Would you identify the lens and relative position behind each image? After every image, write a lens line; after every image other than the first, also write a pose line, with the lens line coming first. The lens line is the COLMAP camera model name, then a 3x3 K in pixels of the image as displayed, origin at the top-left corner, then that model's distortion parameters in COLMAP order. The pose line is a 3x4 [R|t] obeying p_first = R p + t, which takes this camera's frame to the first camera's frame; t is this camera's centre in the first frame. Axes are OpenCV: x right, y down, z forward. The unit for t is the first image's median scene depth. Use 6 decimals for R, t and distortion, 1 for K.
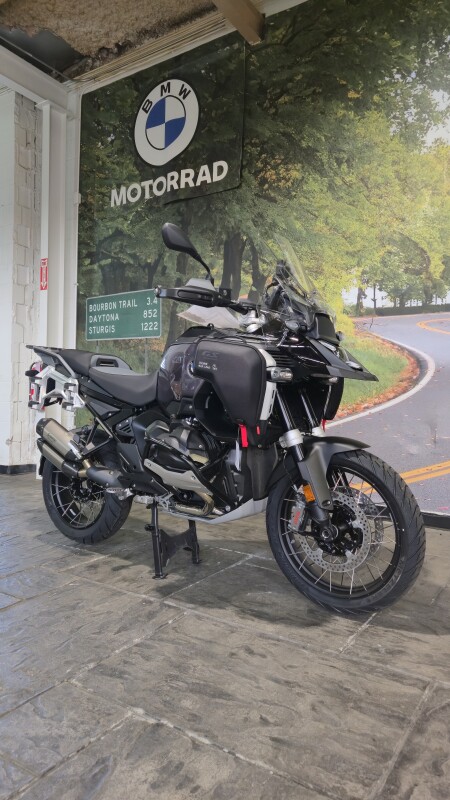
lens RADIAL K [[543.6, 0, 224.8], [0, 543.6, 393.9], [0, 0, 1]] dist [0.066413, -0.058862]
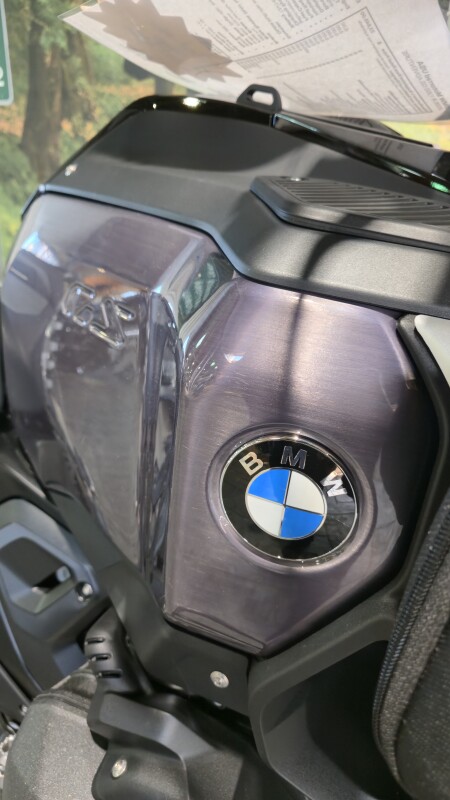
lens RADIAL K [[542.9, 0, 225.0], [0, 542.9, 400.0], [0, 0, 1]] dist [0.055771, -0.045026]
pose [[0.979548, -0.059336, 0.192262, -0.051300], [-0.019454, 0.923123, 0.384012, -0.065255], [-0.200267, -0.379899, 0.903089, 0.506930]]
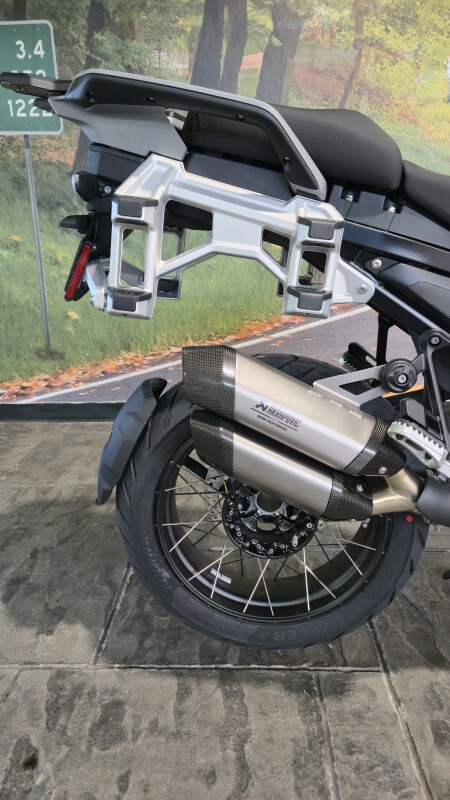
lens RADIAL K [[542.9, 0, 225.0], [0, 542.9, 400.0], [0, 0, 1]] dist [0.055771, -0.045026]
pose [[0.853286, -0.162446, 0.495495, -0.354803], [0.022671, 0.960894, 0.275985, -0.006670], [-0.520951, -0.224261, 0.823600, 0.568641]]
